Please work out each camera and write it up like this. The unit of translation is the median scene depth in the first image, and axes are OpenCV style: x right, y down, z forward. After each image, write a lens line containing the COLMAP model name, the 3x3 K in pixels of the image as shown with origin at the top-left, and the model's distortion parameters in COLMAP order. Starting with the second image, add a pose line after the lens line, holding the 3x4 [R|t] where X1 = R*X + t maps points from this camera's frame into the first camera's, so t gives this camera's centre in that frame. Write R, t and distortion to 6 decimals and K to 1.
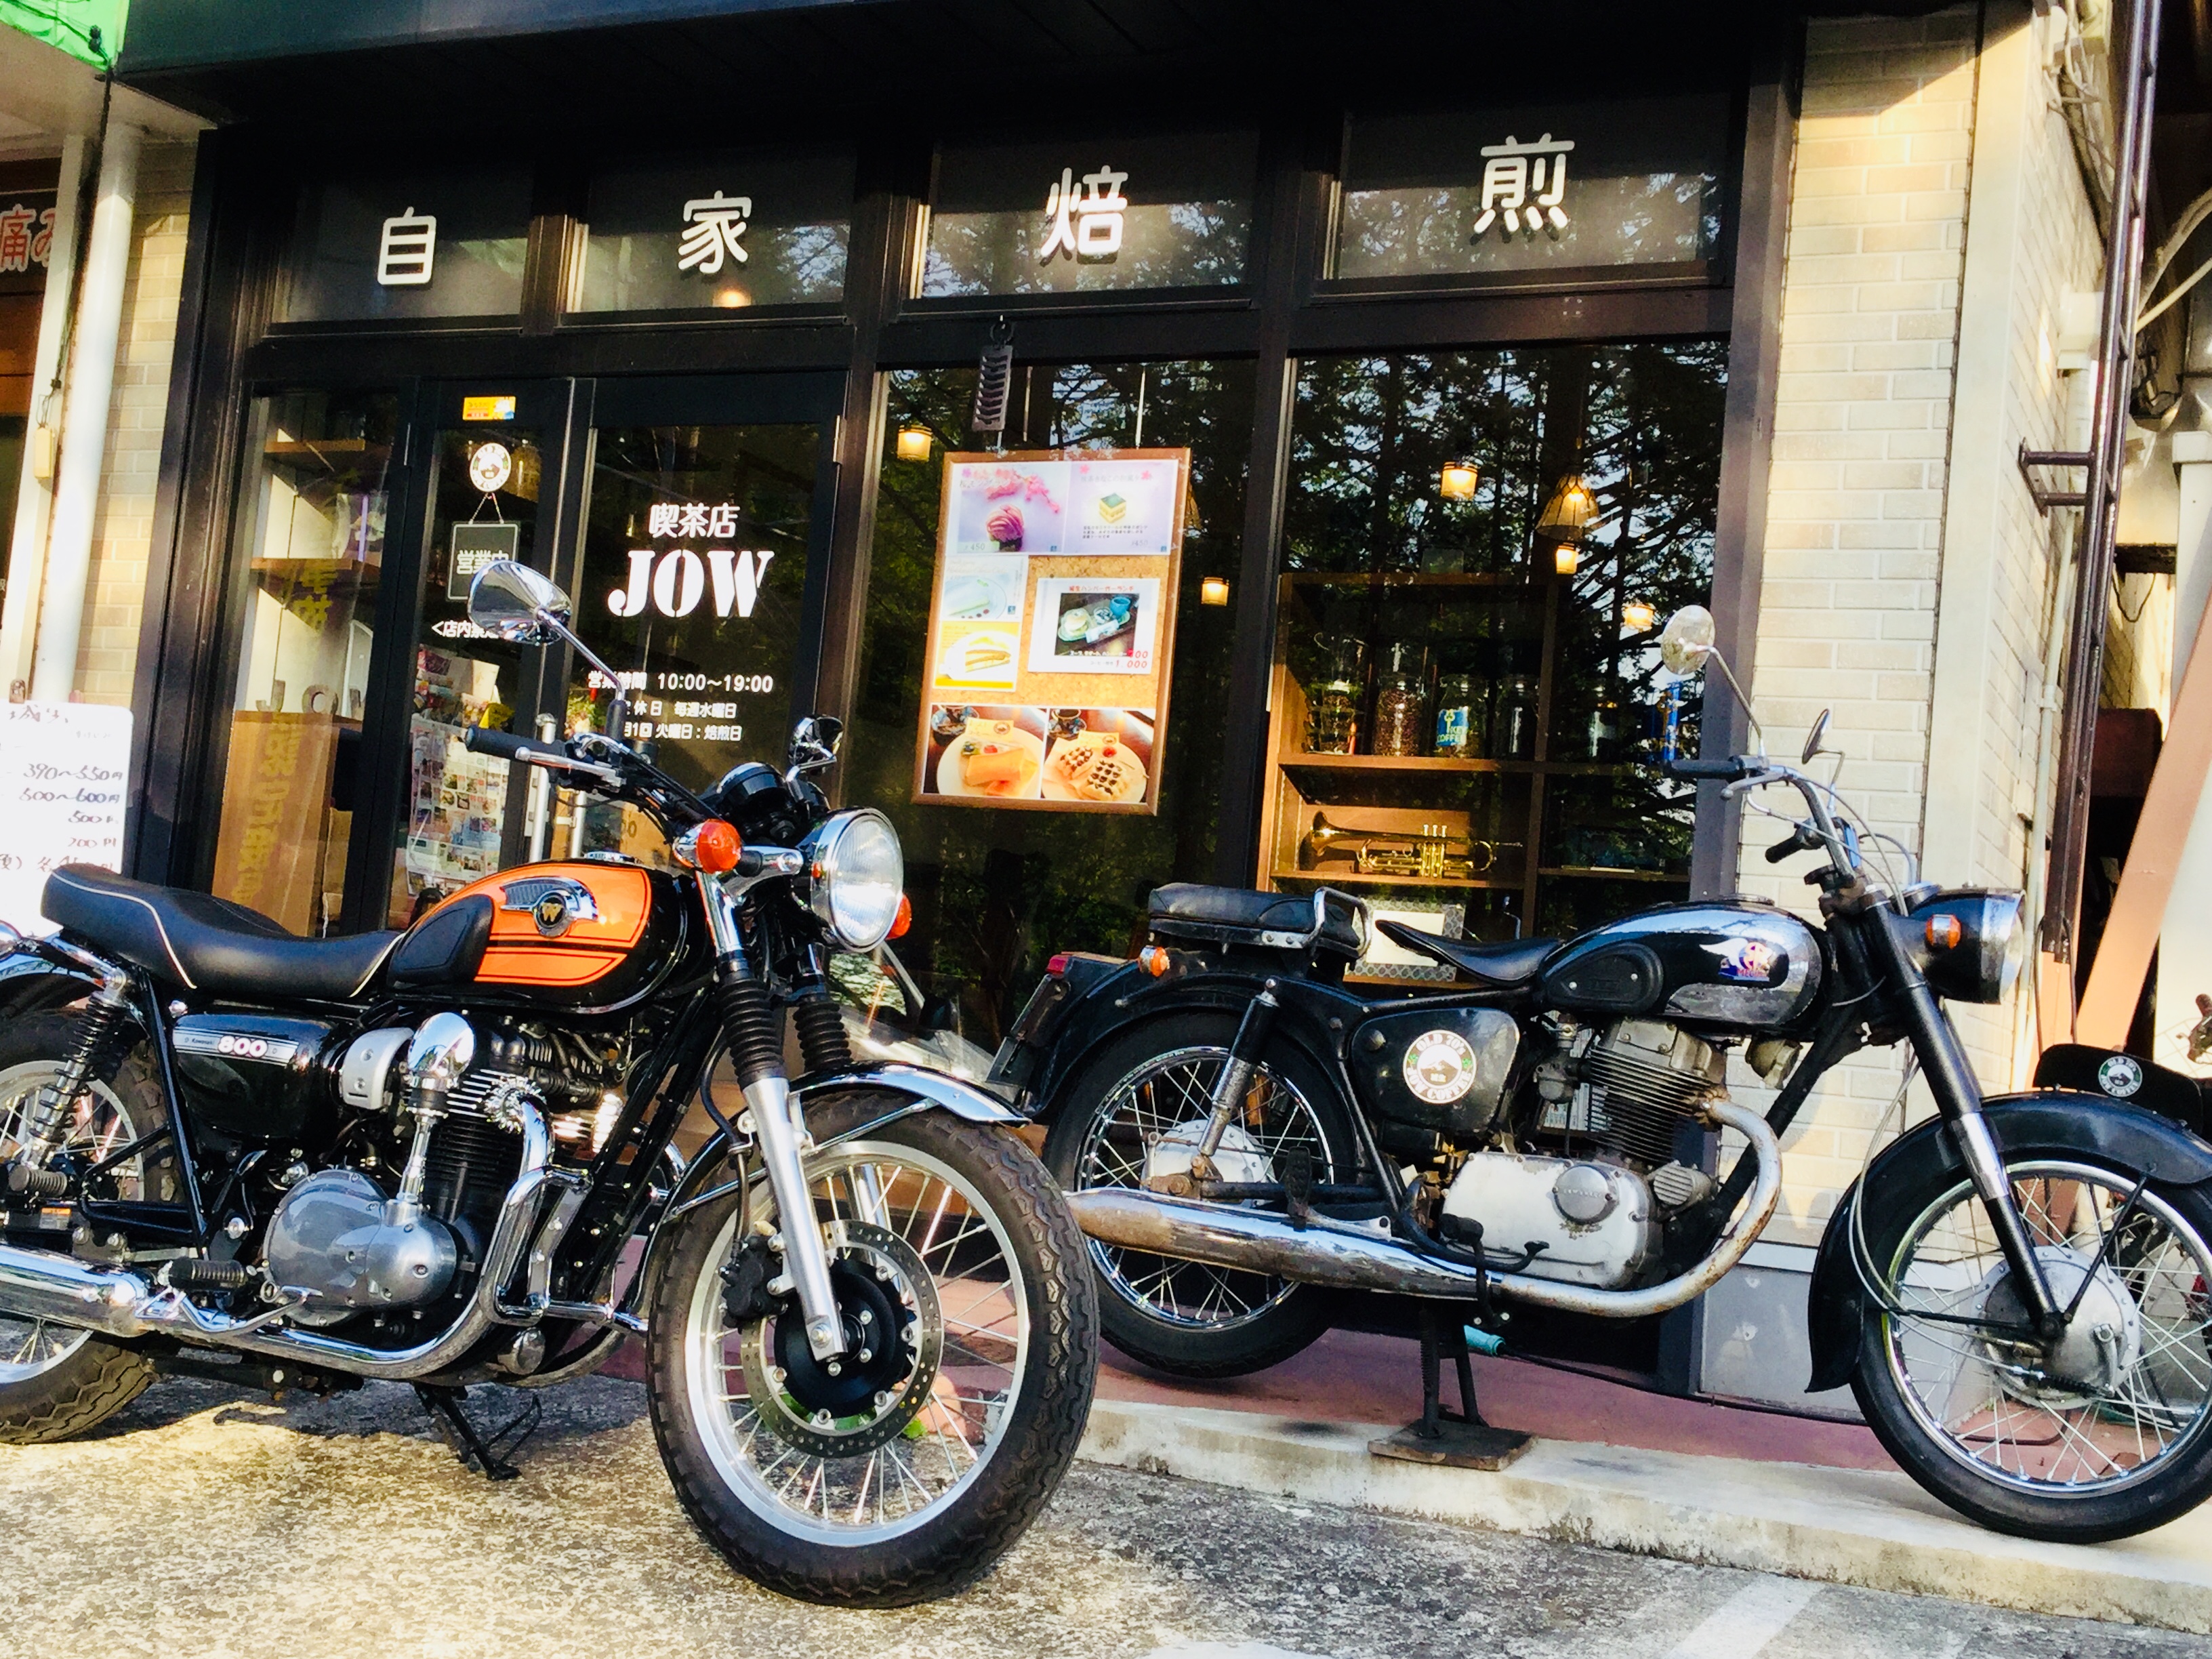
lens RADIAL K [[2728.1, 0, 1060.1], [0, 2728.1, 898.4], [0, 0, 1]] dist [0.083308, 0.000000]
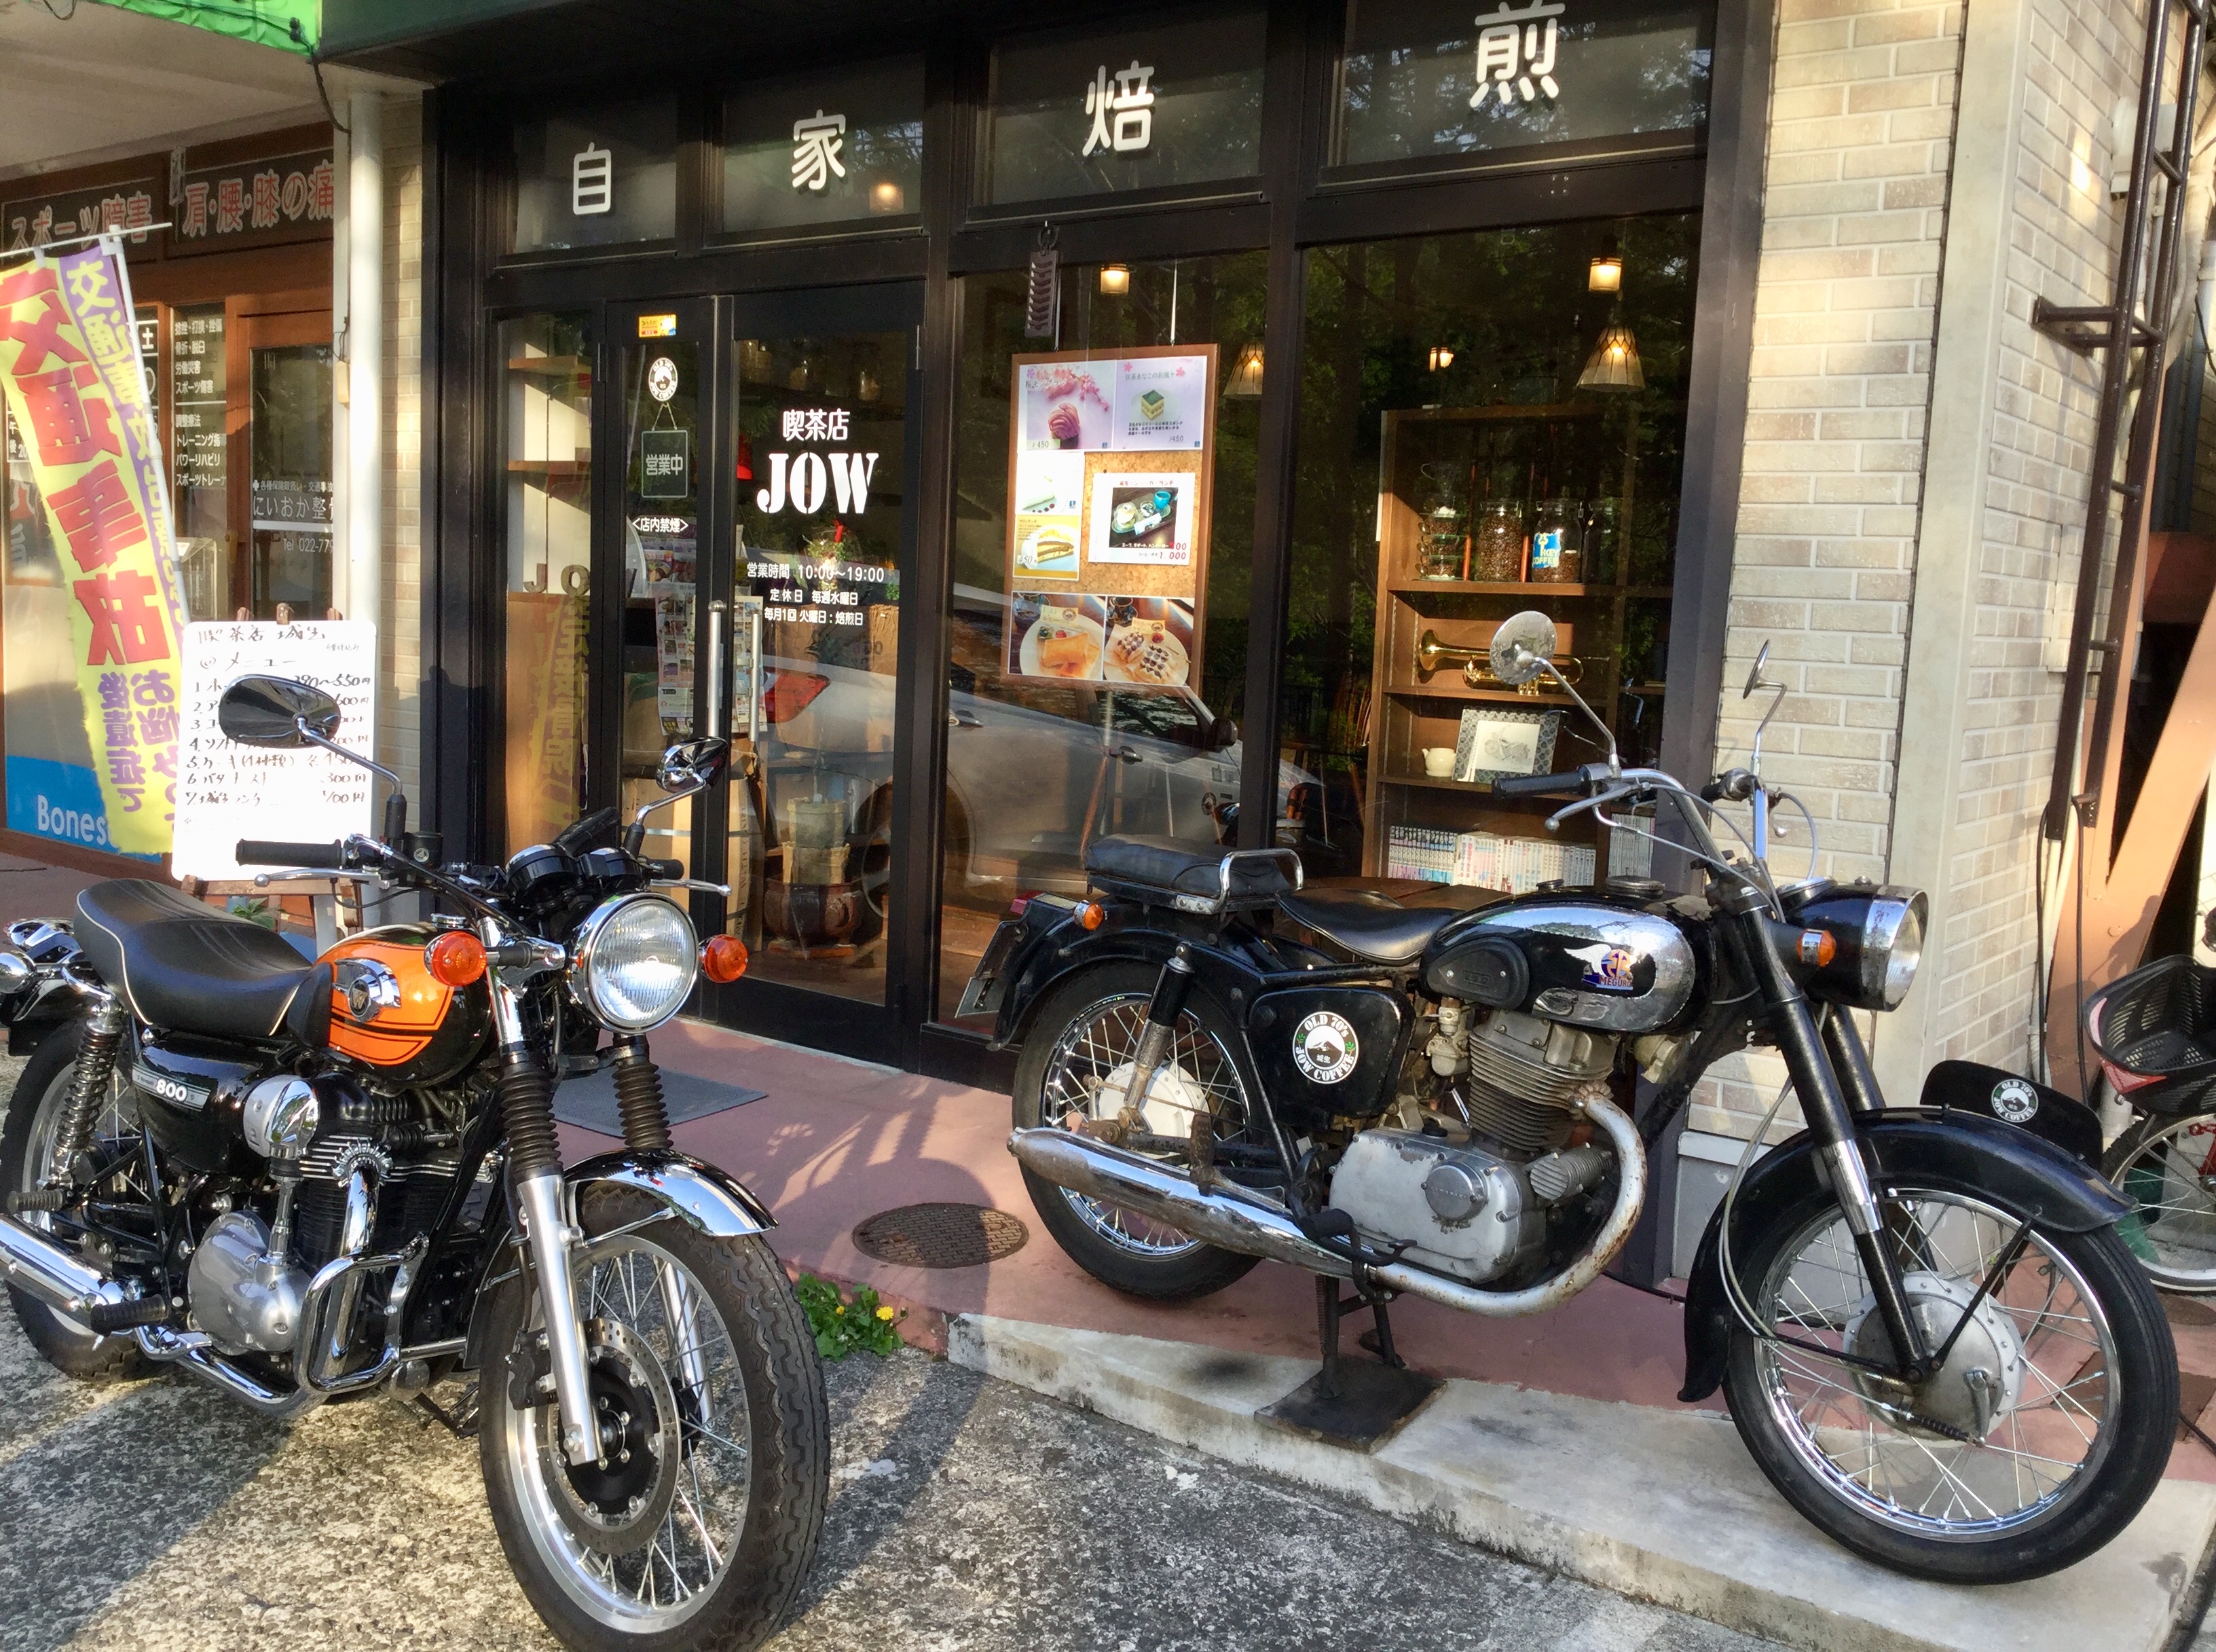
lens RADIAL K [[2010.5, 0, 1089.9], [0, 2010.5, 874.0], [0, 0, 1]] dist [0.101272, -0.163264]
pose [[0.976906, -0.020561, -0.212678, 0.180820], [0.058437, 0.983120, 0.173376, -0.114989], [0.205524, -0.181801, 0.961618, 0.234921]]
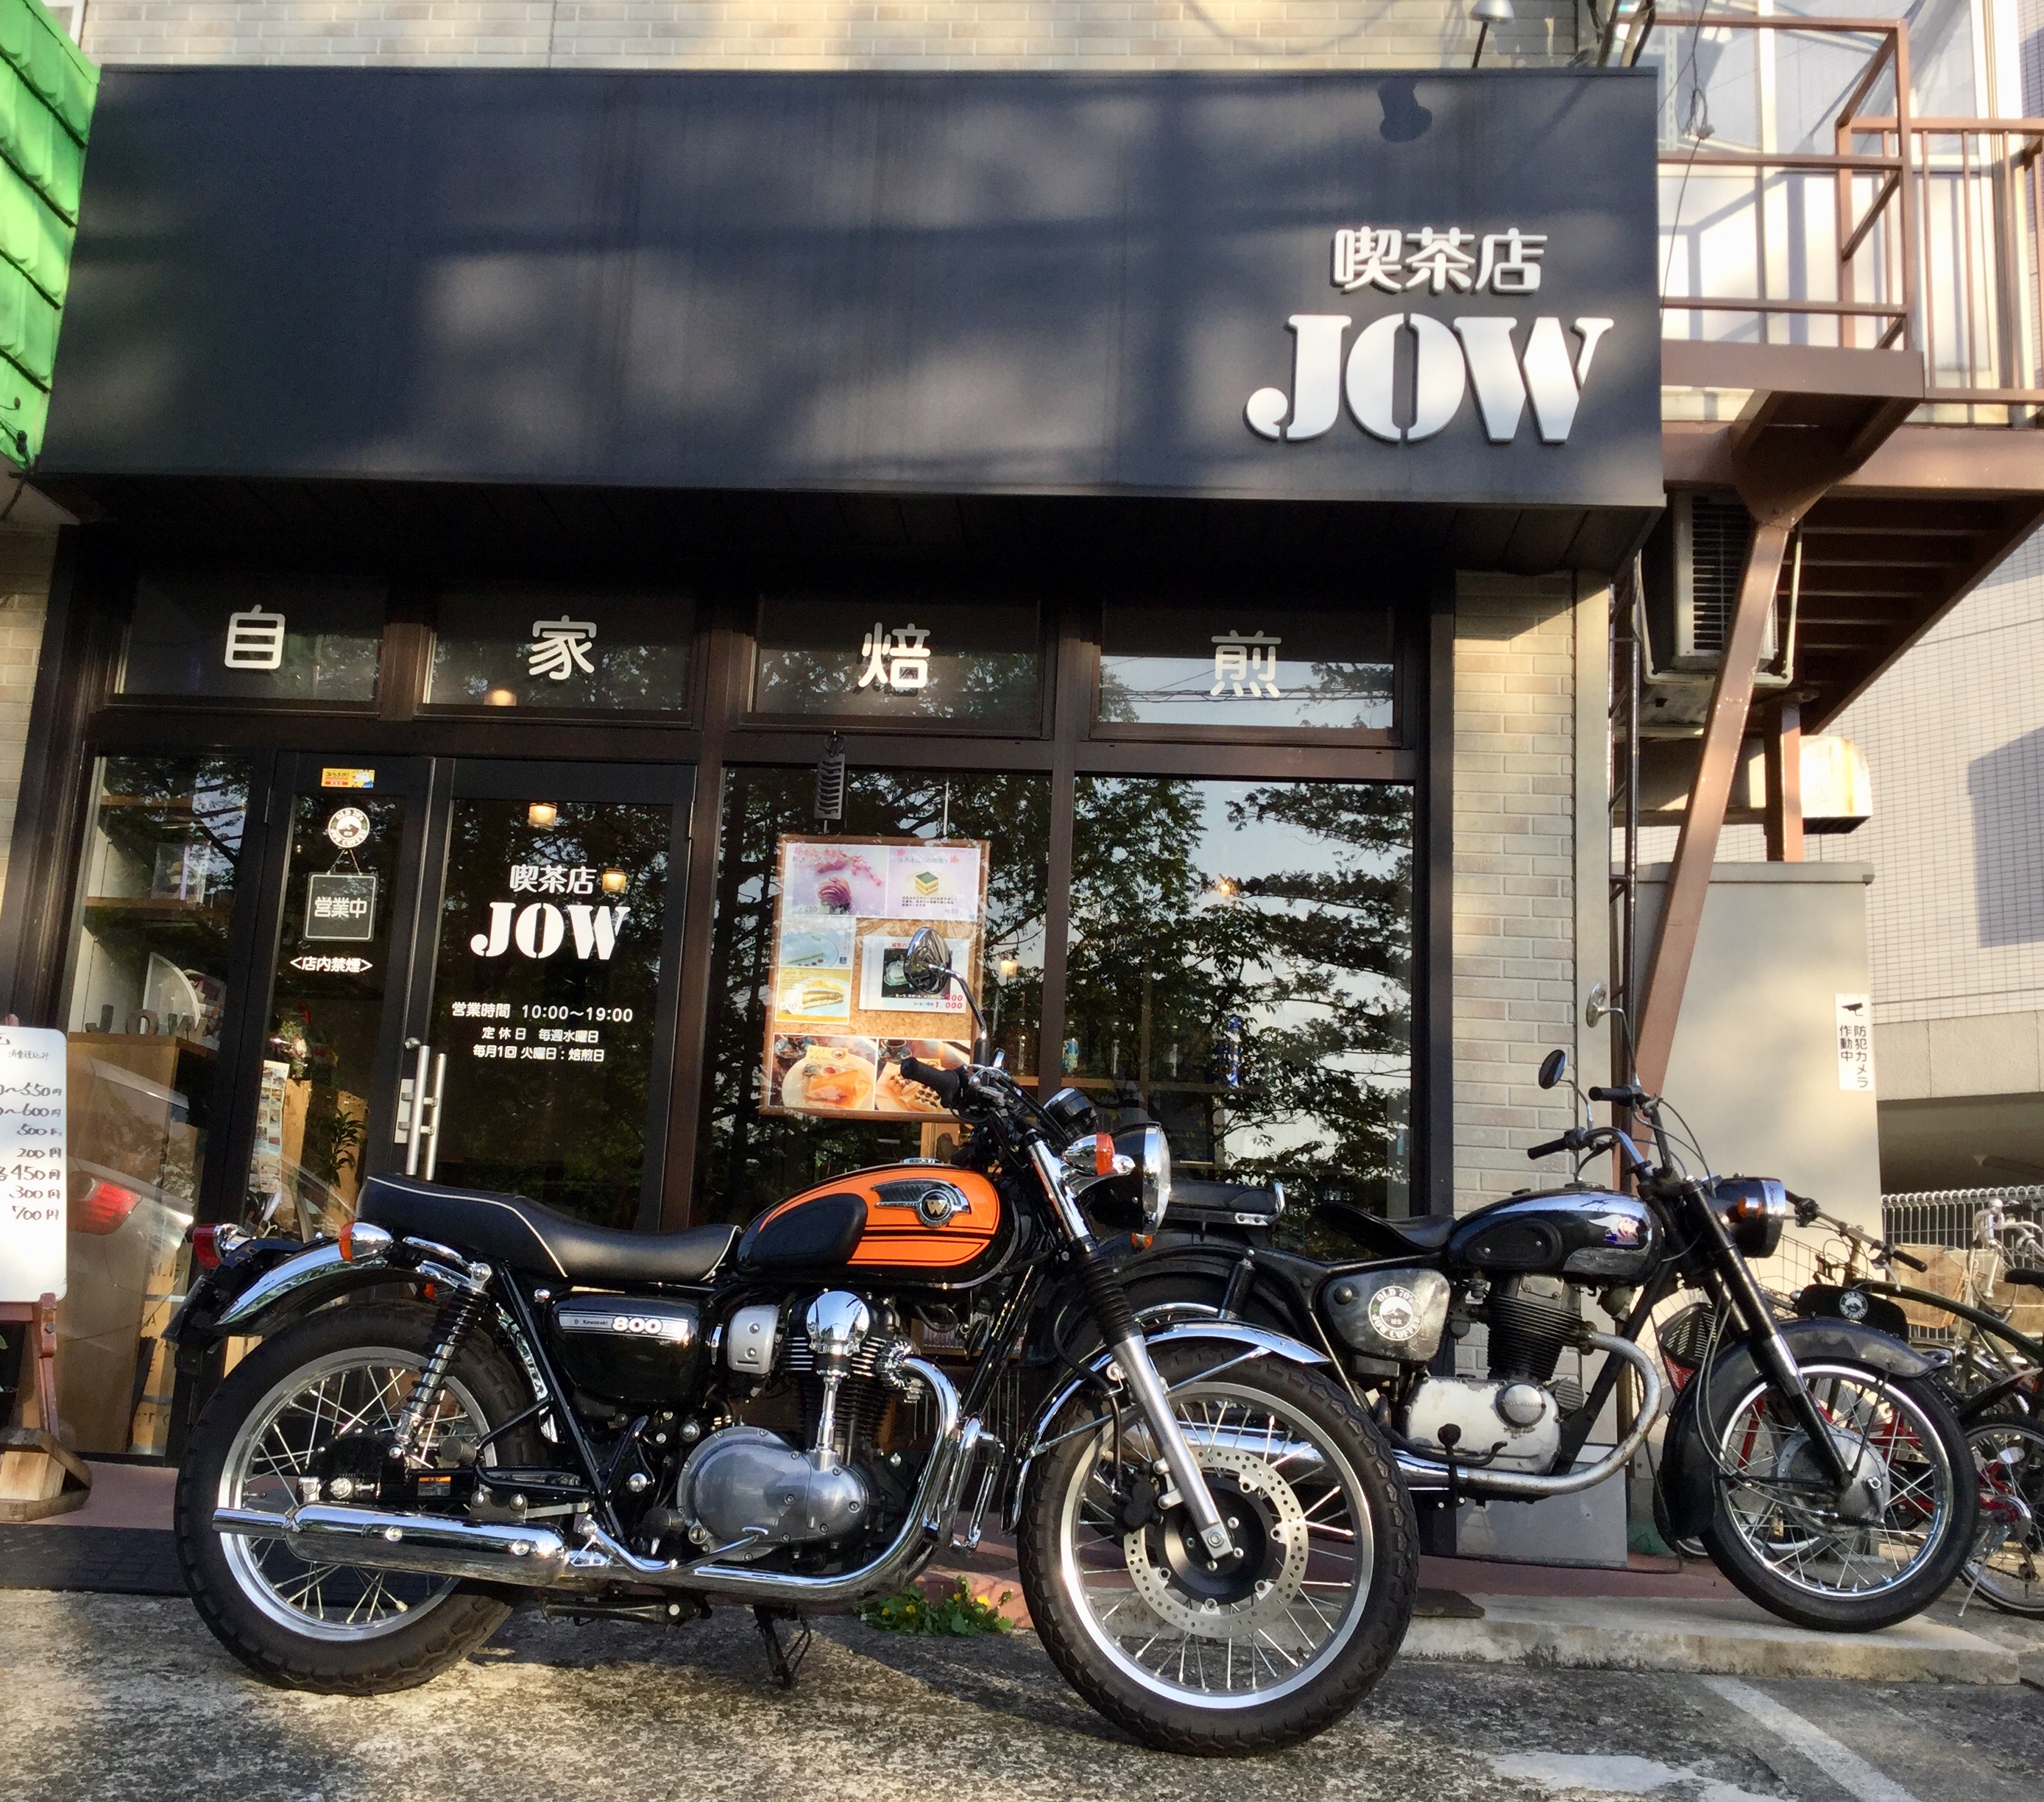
lens RADIAL K [[2240.0, 0, 932.4], [0, 2240.0, 945.4], [0, 0, 1]] dist [0.069744, 0.000000]
pose [[0.933747, 0.025445, 0.357028, -0.403269], [0.012067, 0.994665, -0.102449, -0.006603], [-0.357730, 0.099970, 0.928459, 0.027063]]
